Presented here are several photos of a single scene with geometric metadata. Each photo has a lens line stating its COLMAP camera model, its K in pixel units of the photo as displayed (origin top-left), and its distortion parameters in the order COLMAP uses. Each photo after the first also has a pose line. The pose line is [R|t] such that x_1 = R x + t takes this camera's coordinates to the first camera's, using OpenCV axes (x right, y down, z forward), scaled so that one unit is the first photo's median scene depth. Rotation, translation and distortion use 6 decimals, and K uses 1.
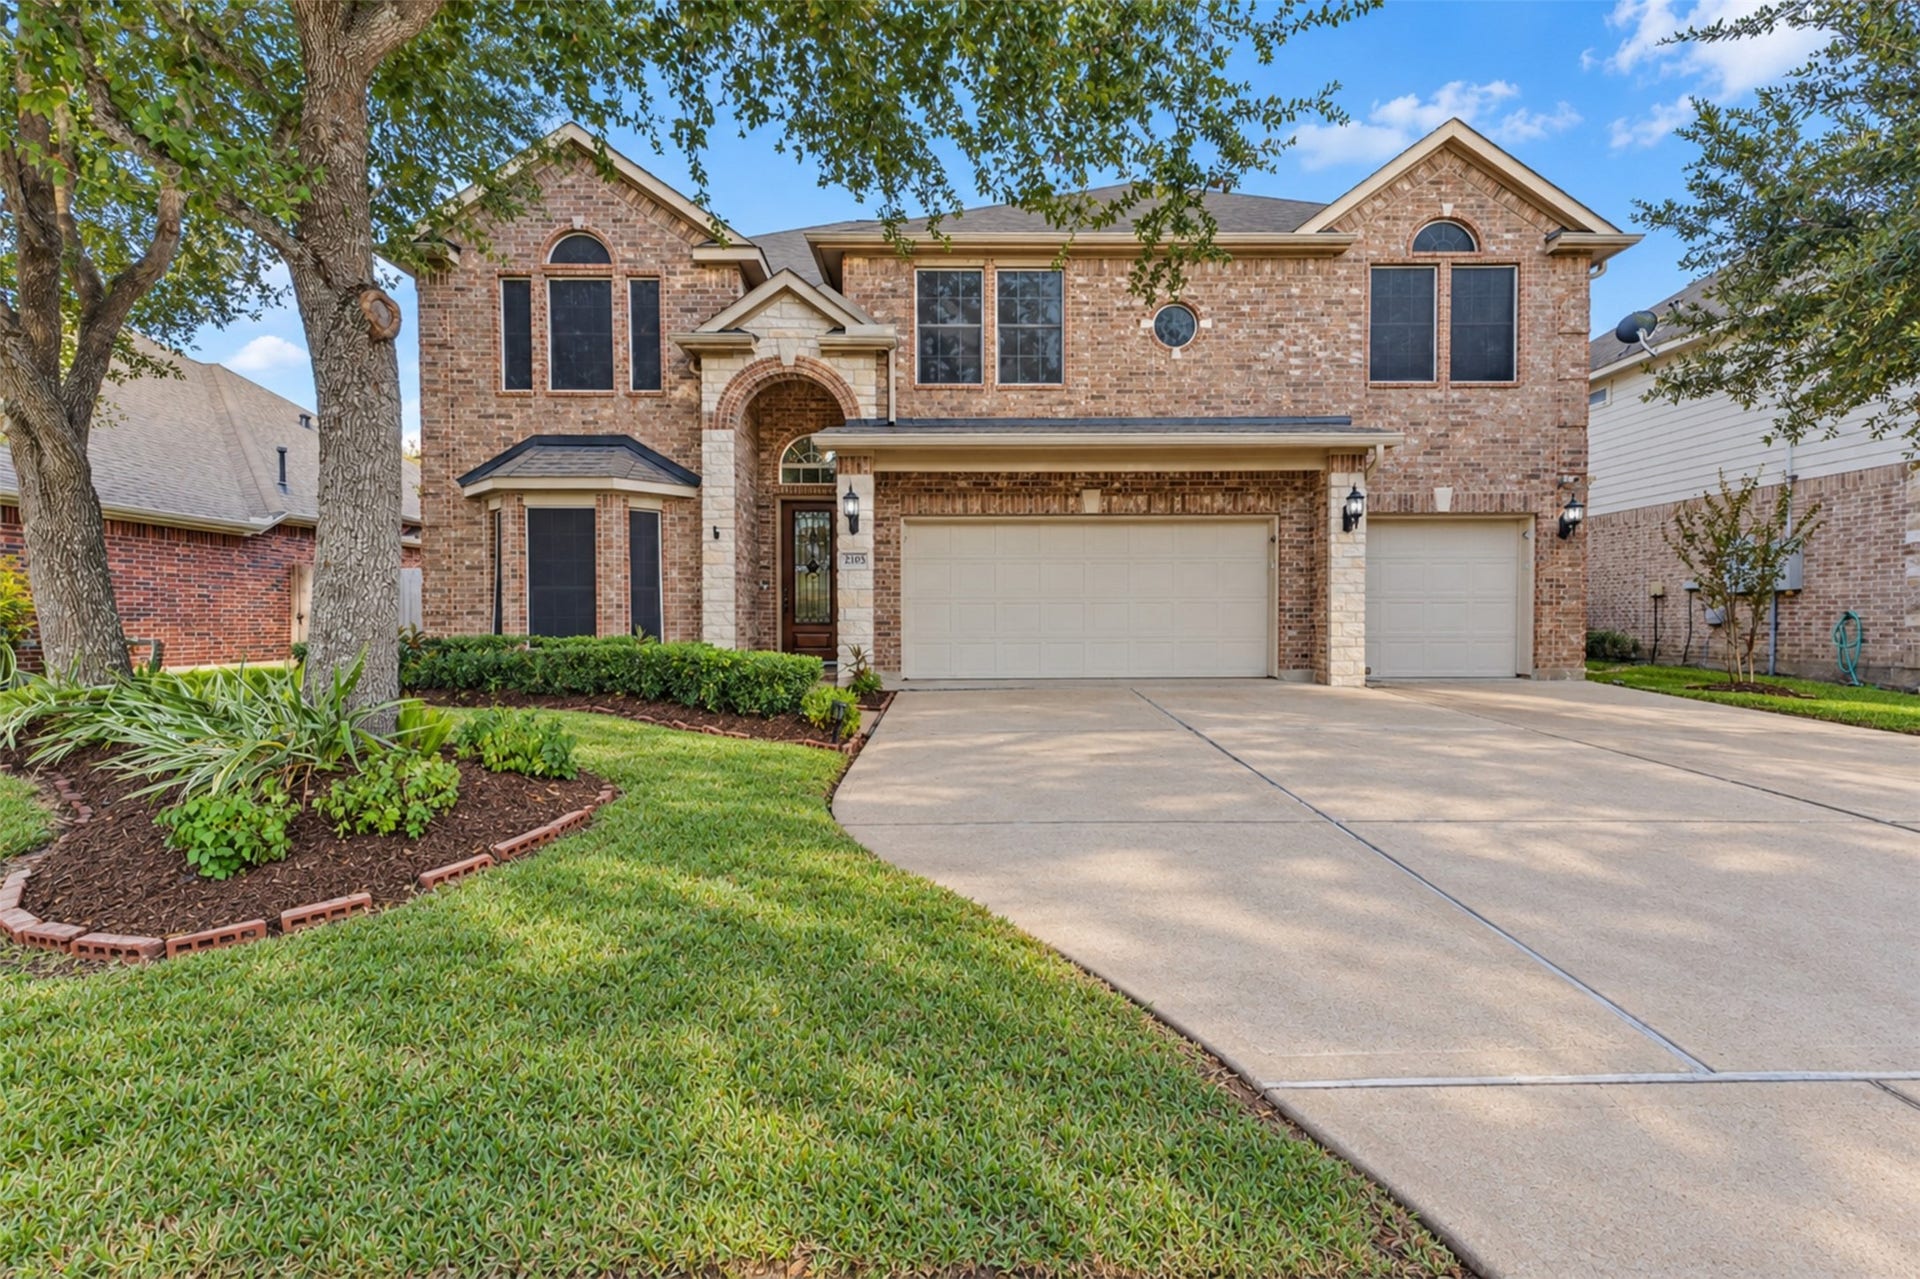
lens RADIAL K [[813.6, 0, 980.5], [0, 813.6, 636.9], [0, 0, 1]] dist [0.000661, -0.007824]
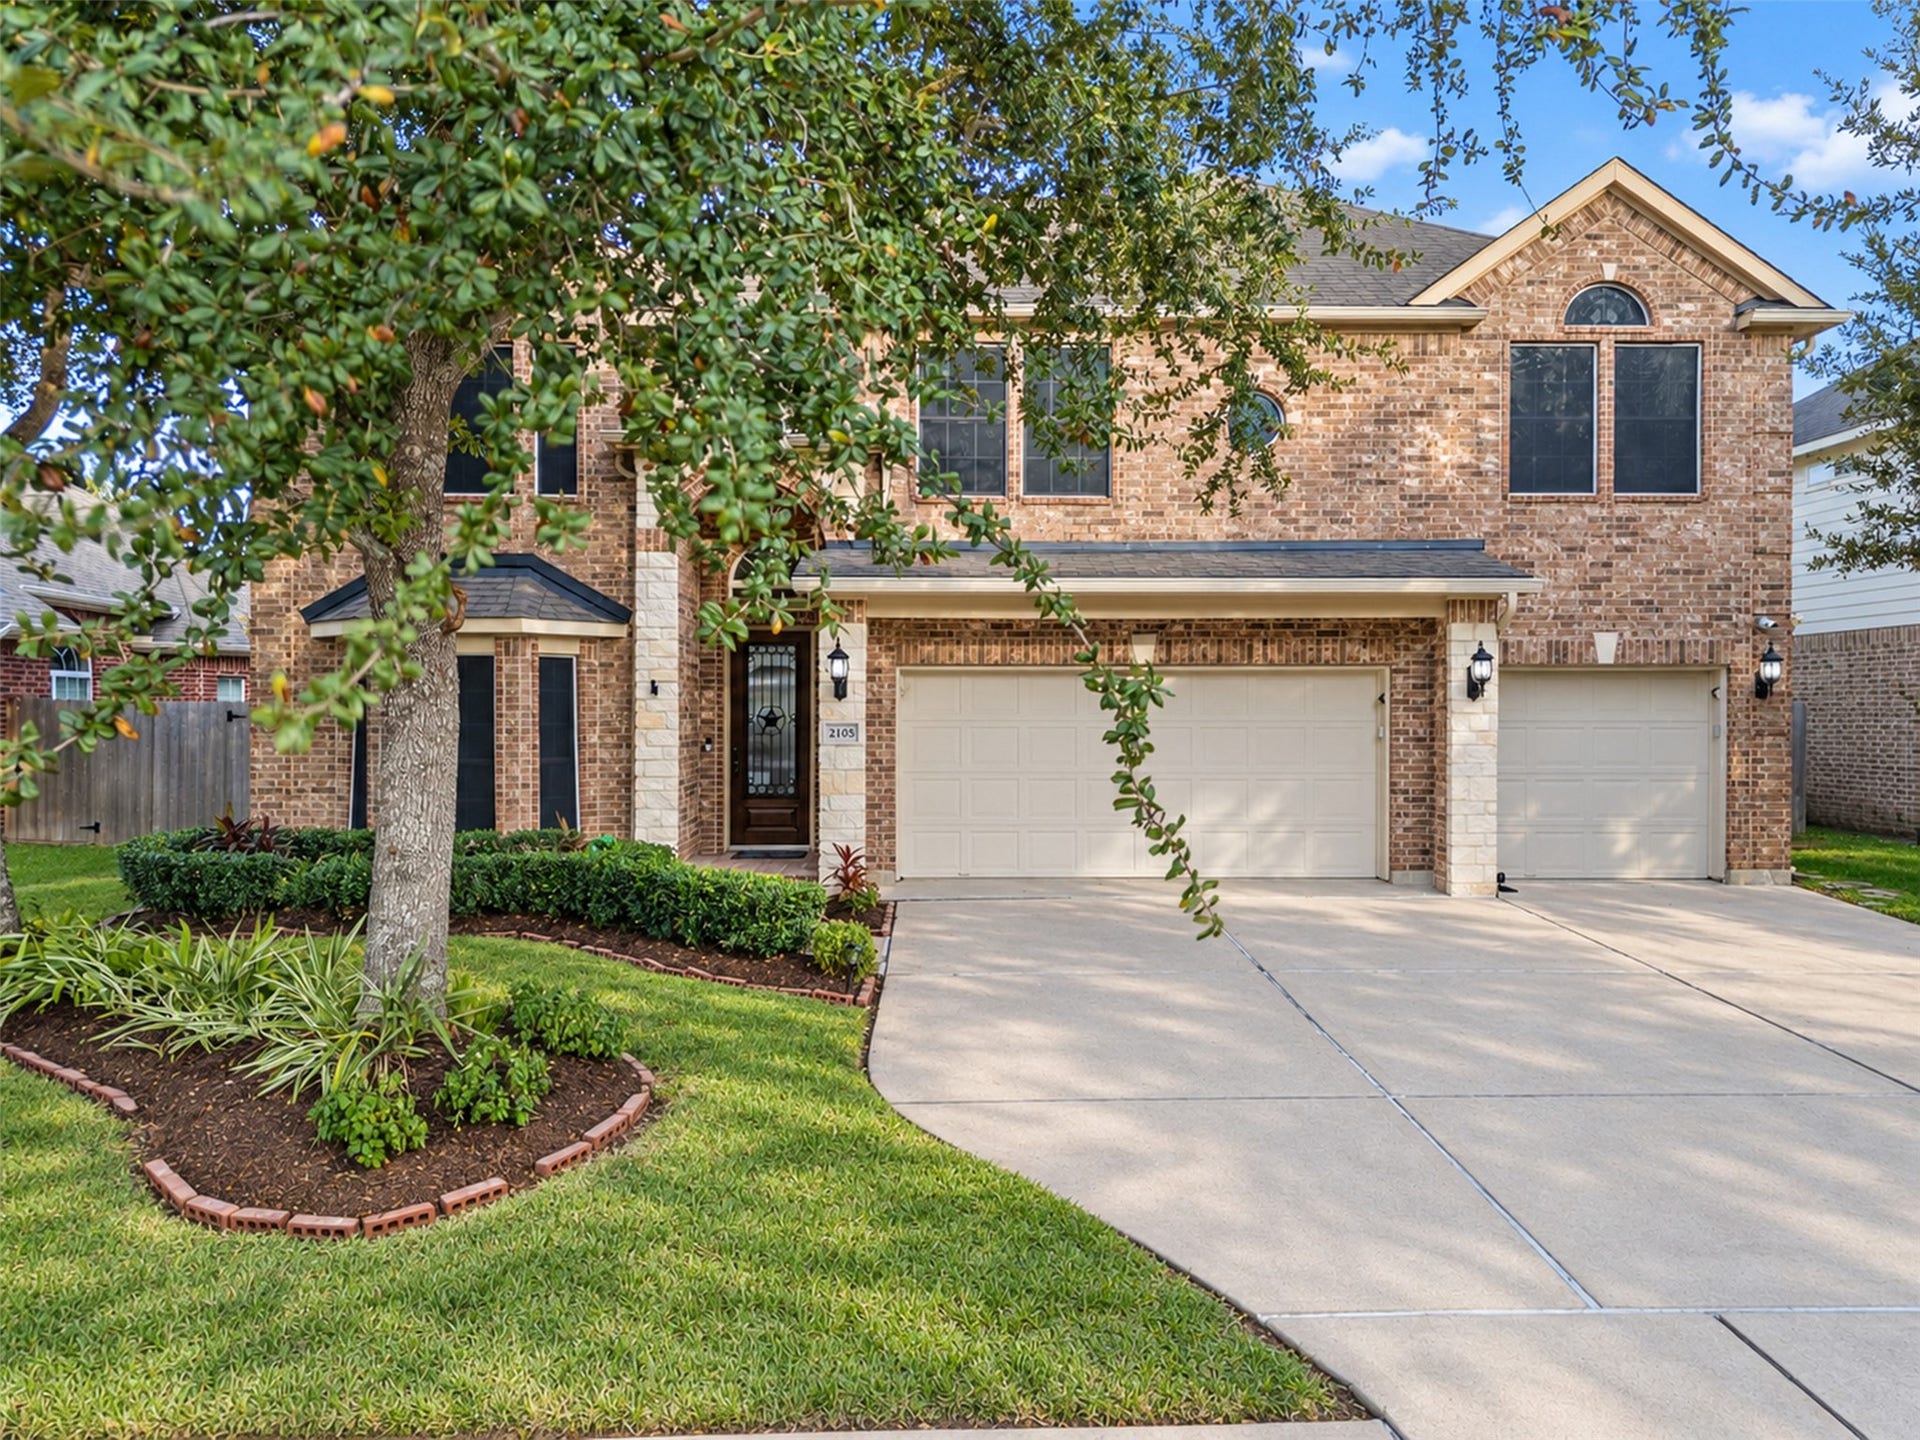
lens RADIAL K [[1361.1, 0, 964.7], [0, 1361.1, 717.5], [0, 0, 1]] dist [0.065501, -0.136674]
pose [[0.999991, 0.000189, 0.004182, -0.039890], [-0.000191, 1.000000, 0.000606, -0.105765], [-0.004182, -0.000607, 0.999991, -0.293718]]
